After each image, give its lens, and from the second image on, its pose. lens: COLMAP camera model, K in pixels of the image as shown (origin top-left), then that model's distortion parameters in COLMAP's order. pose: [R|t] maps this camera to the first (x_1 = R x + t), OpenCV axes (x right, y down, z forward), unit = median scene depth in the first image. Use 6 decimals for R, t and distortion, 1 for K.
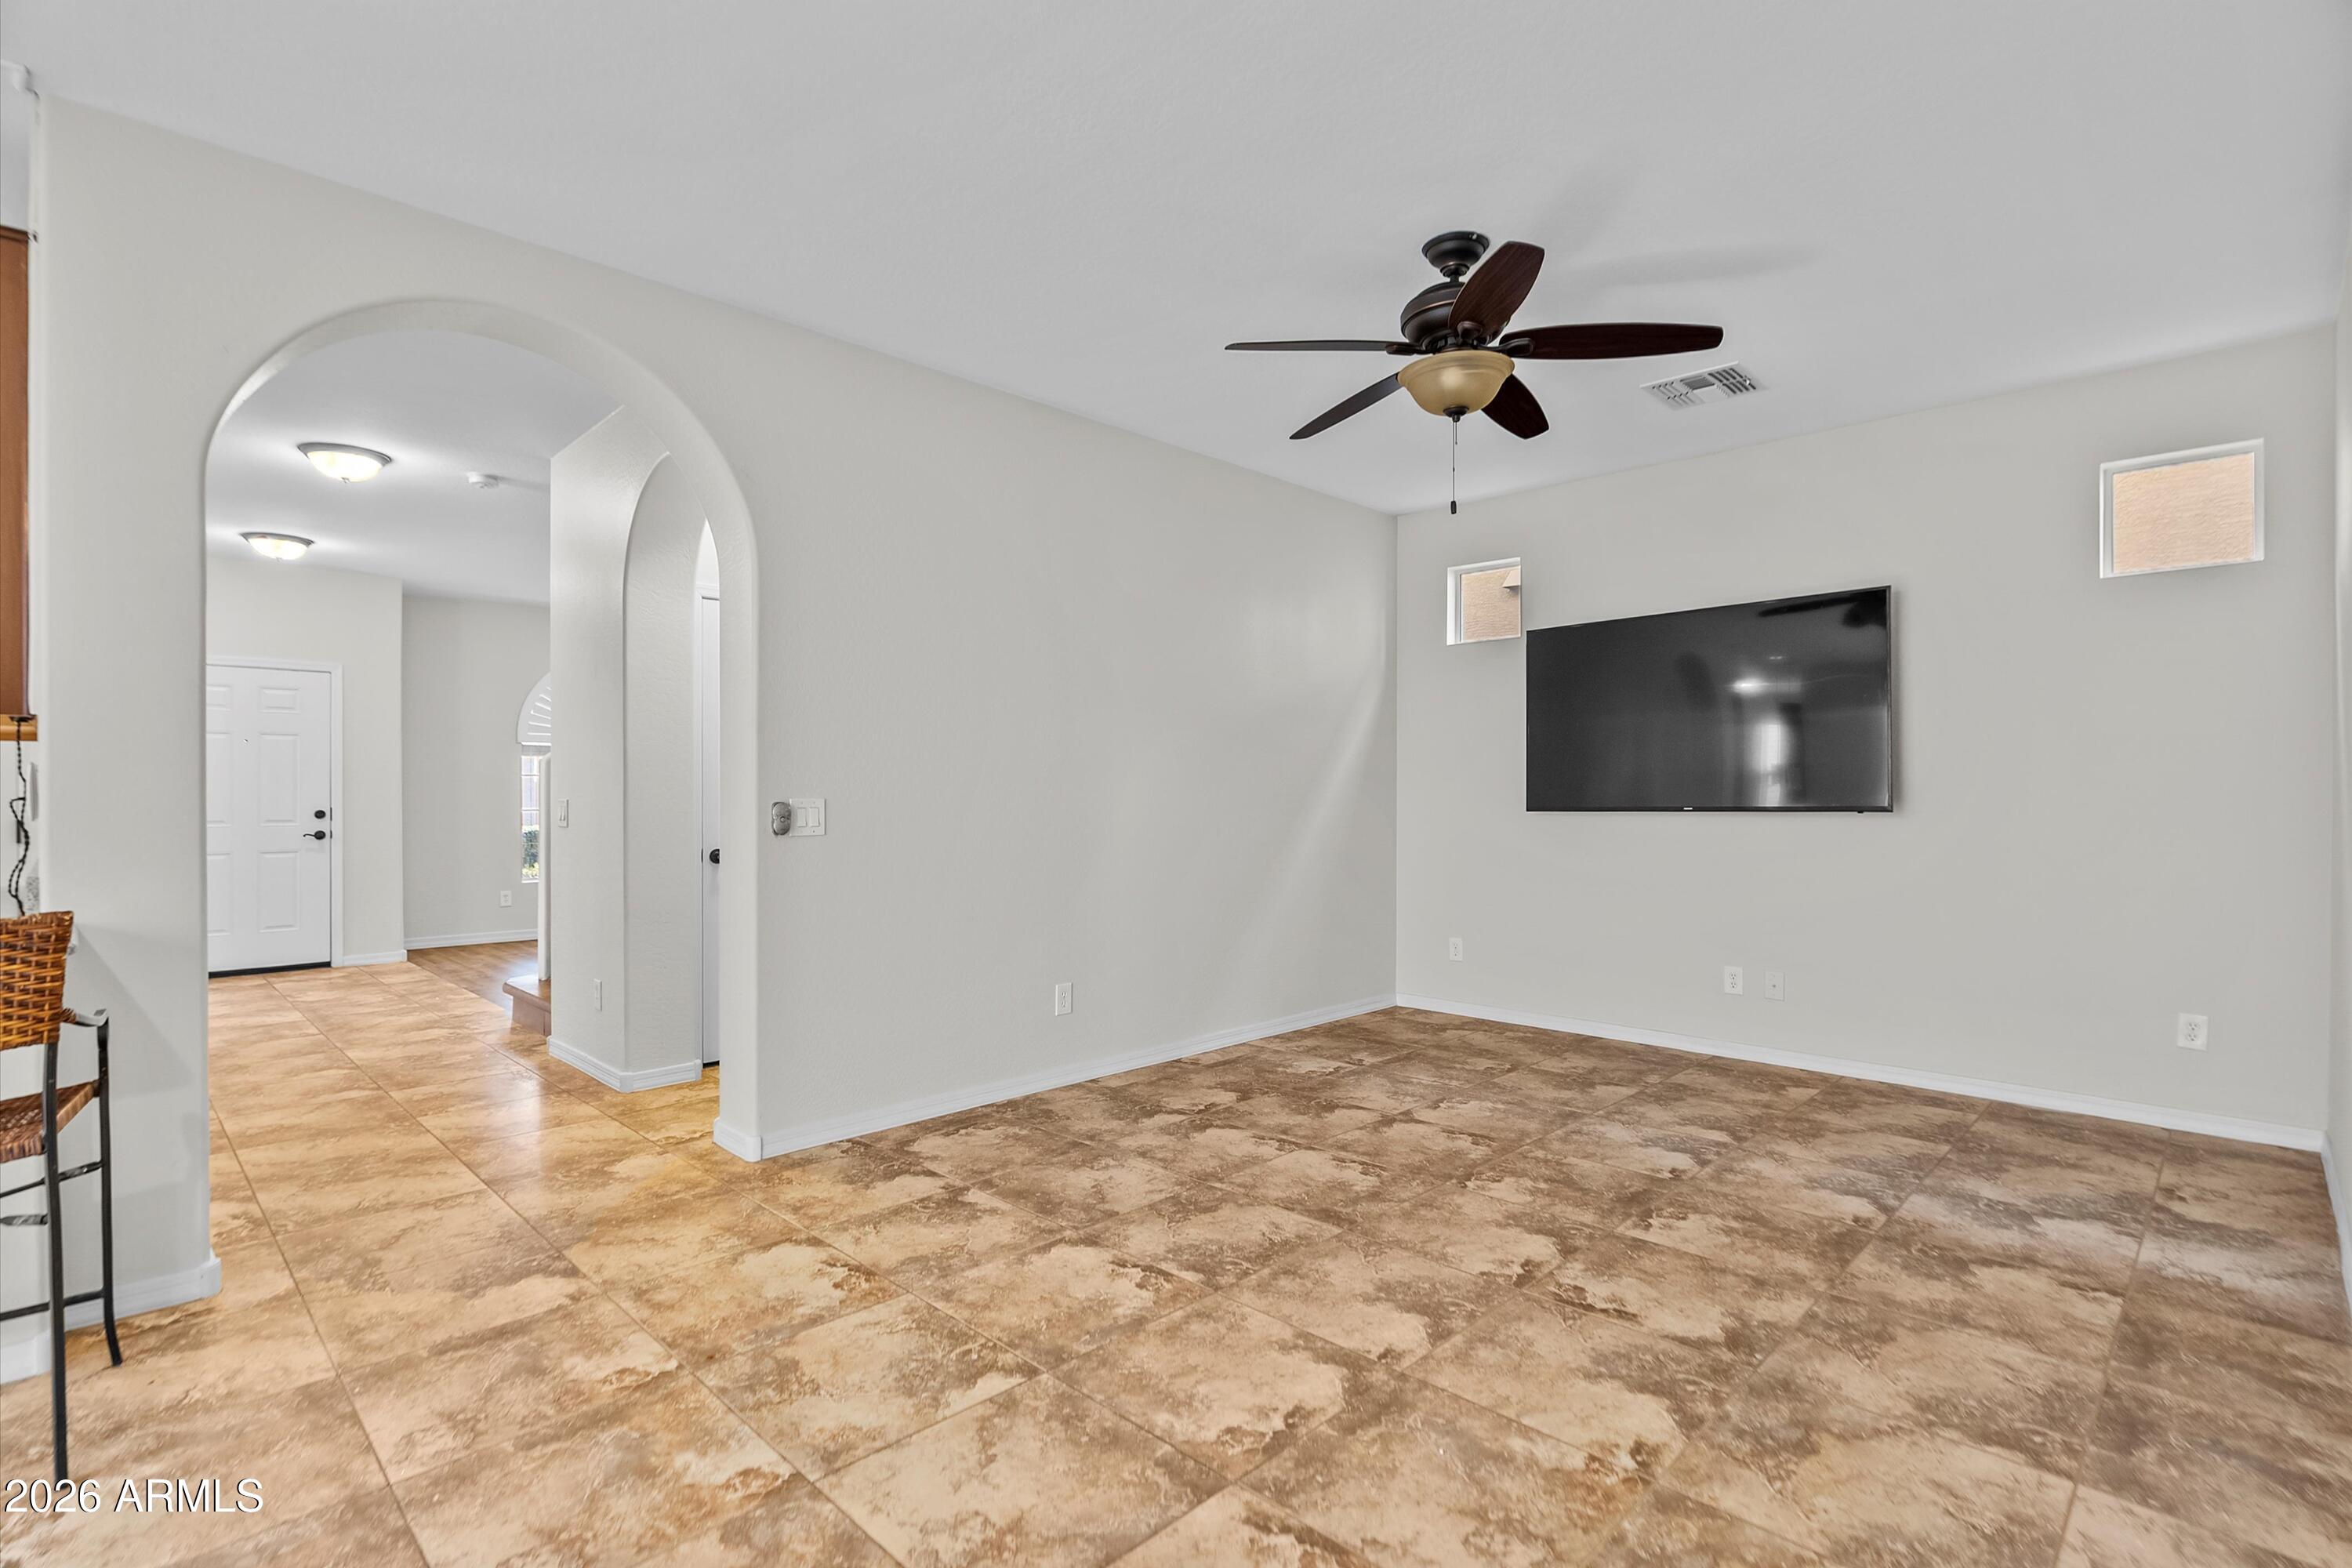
lens RADIAL K [[1120.4, 0, 1176.6], [0, 1120.4, 787.5], [0, 0, 1]] dist [-0.011197, 0.003672]
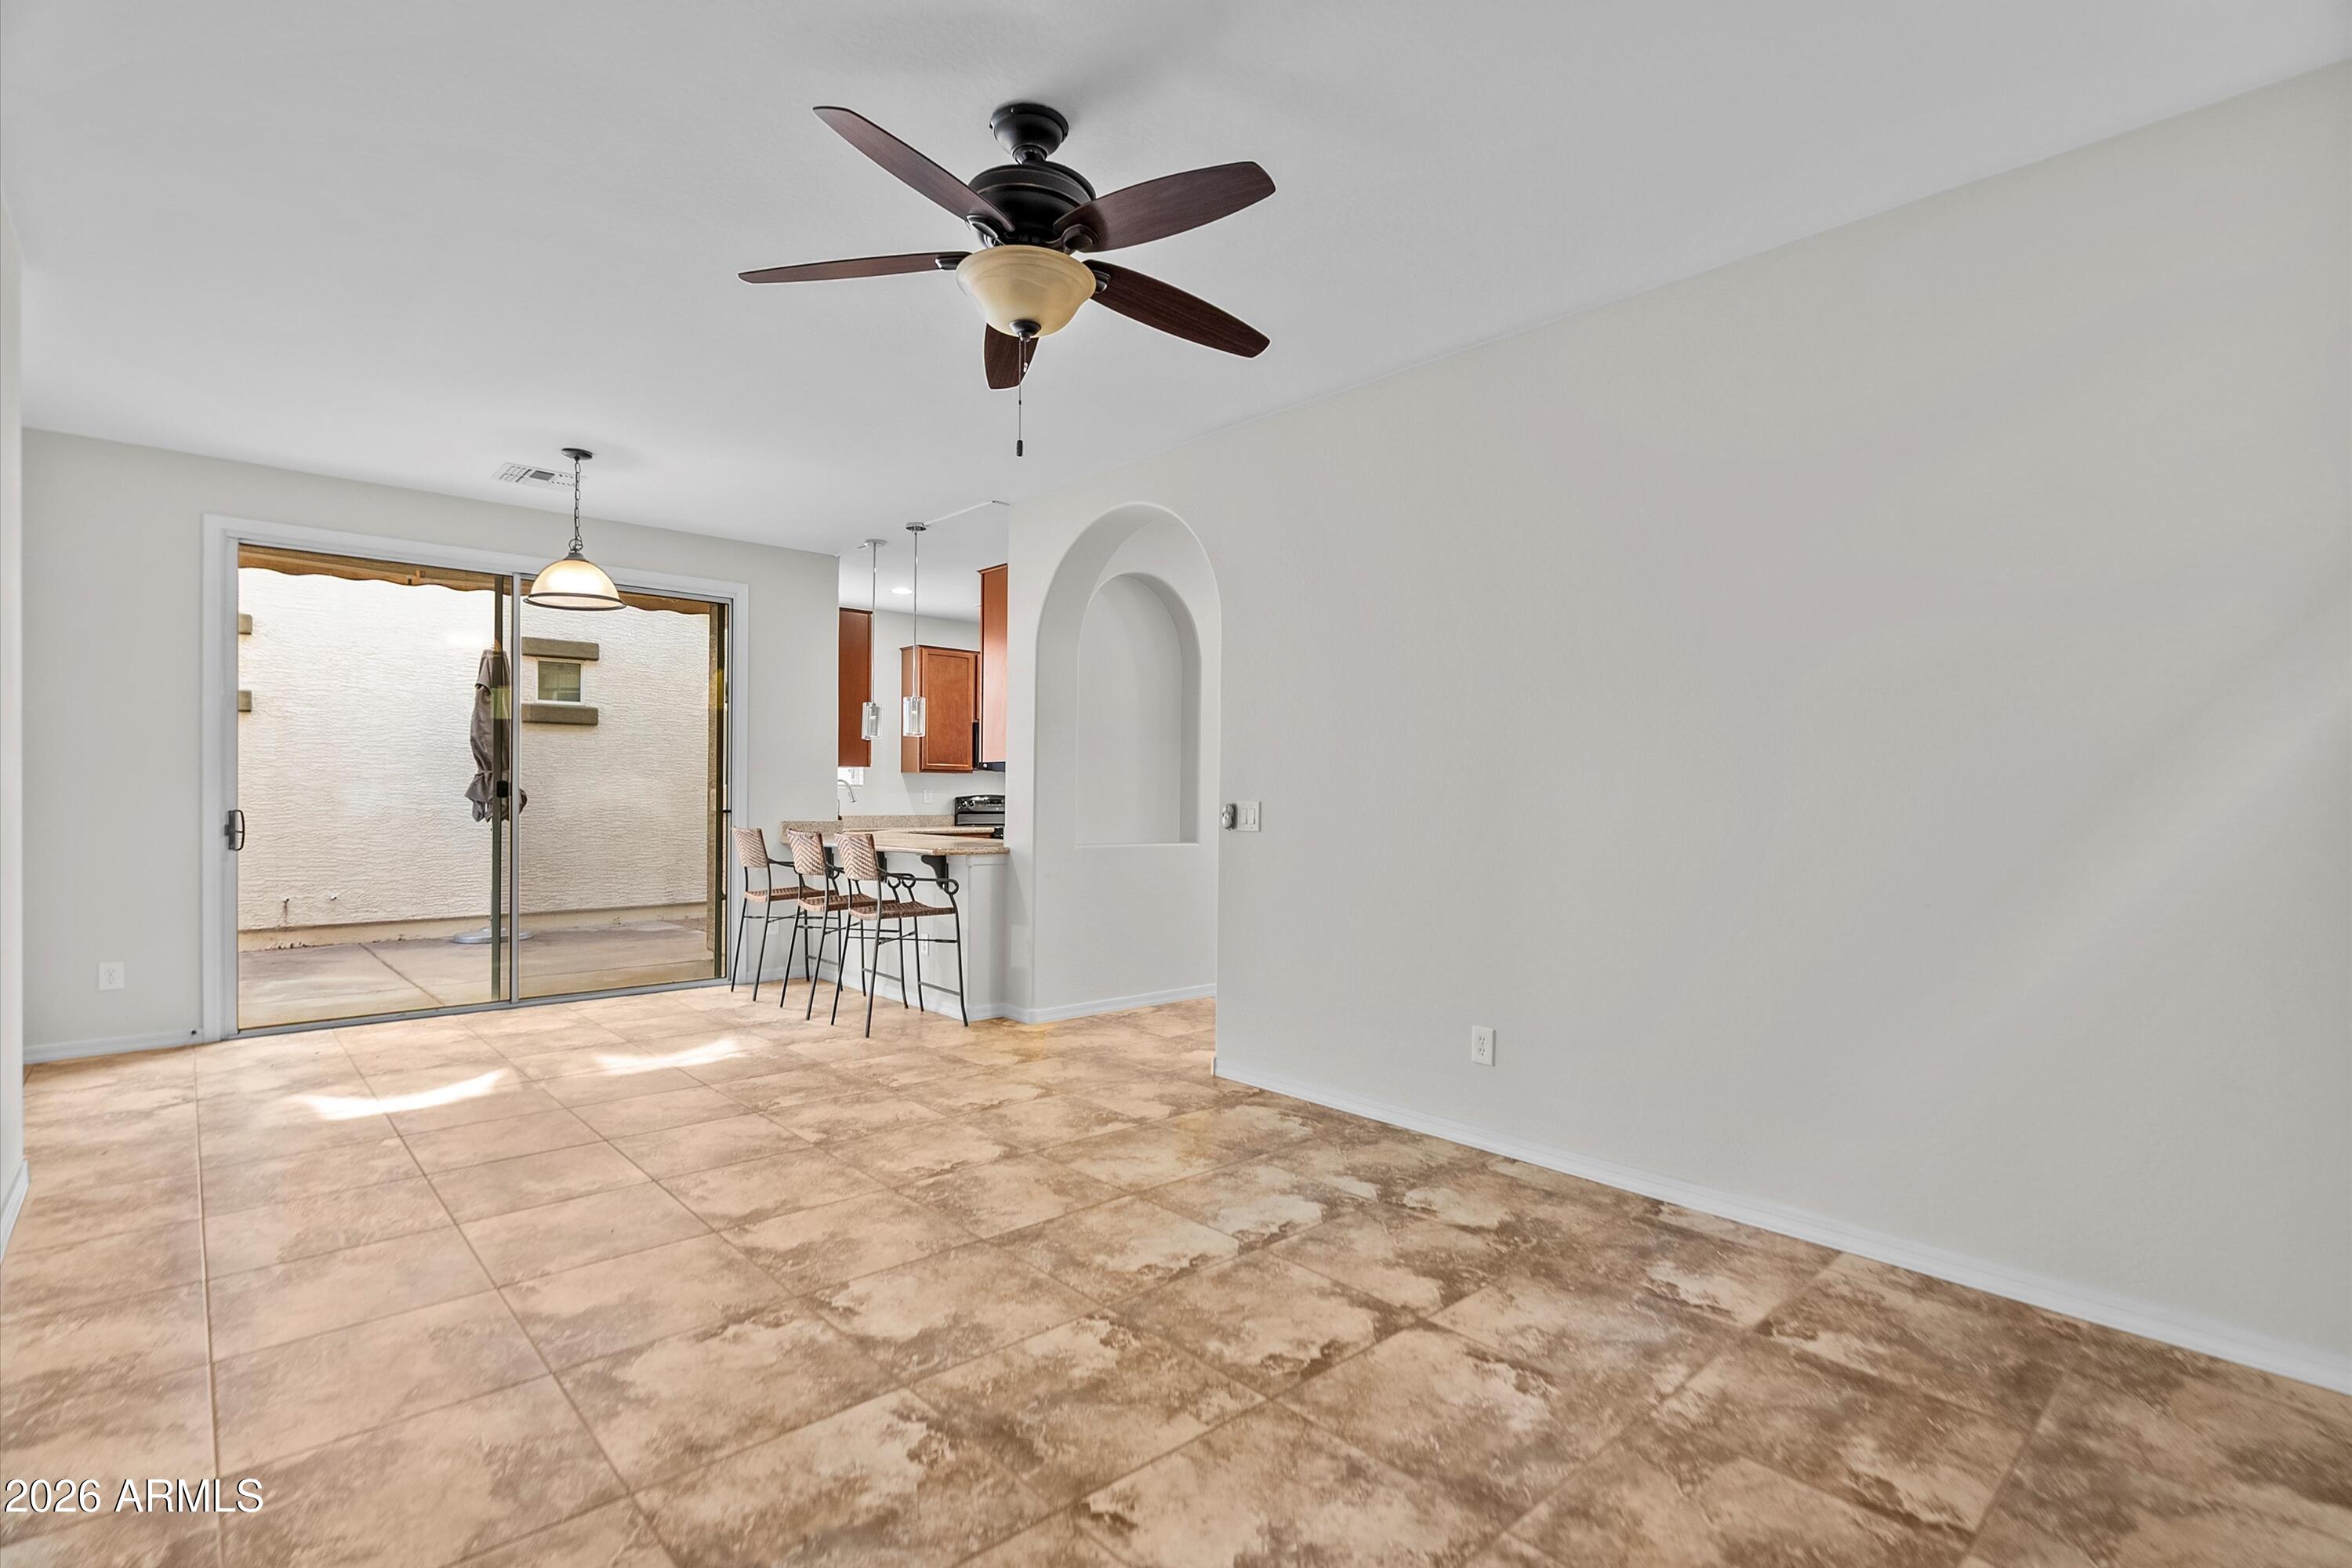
lens RADIAL K [[1120.4, 0, 1175.3], [0, 1120.4, 789.0], [0, 0, 1]] dist [-0.011197, 0.003672]
pose [[-0.057612, -0.002944, -0.998335, 1.031926], [-0.008716, 0.999959, -0.002446, 0.000585], [0.998301, 0.008561, -0.057636, 1.122037]]
